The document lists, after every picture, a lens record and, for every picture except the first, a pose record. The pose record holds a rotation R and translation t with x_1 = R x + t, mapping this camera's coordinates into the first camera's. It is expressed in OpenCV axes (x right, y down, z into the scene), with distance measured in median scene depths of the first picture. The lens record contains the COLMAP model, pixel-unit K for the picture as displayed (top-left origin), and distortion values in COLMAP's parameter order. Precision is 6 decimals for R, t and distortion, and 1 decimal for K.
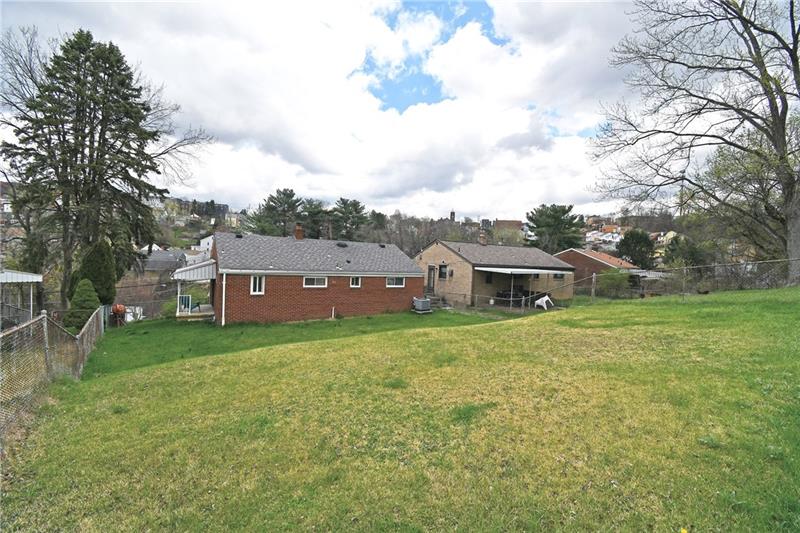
lens RADIAL K [[356.8, 0, 400.0], [0, 356.8, 266.5], [0, 0, 1]] dist [0.019580, -0.020029]
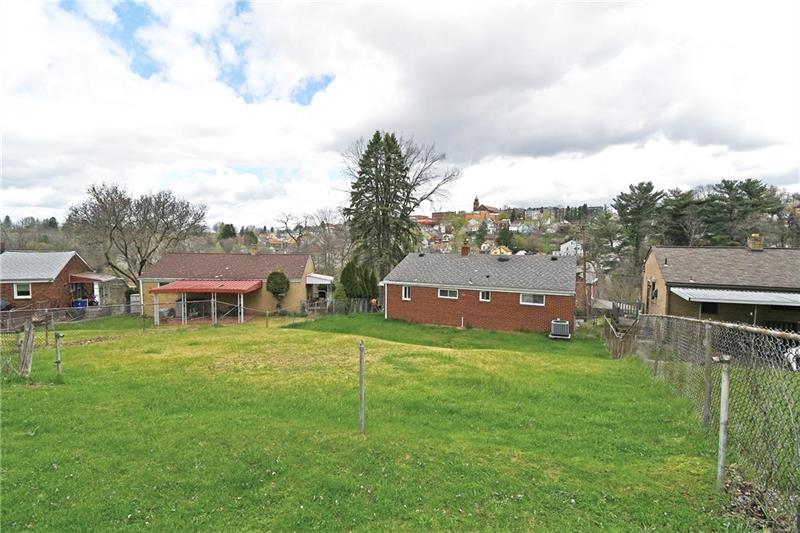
lens RADIAL K [[356.8, 0, 400.0], [0, 356.8, 266.5], [0, 0, 1]] dist [0.019580, -0.020029]
pose [[0.527854, 0.003904, -0.849326, 0.499126], [-0.008490, 0.999964, -0.000680, -0.032198], [0.849292, 0.007570, 0.527868, 0.184435]]
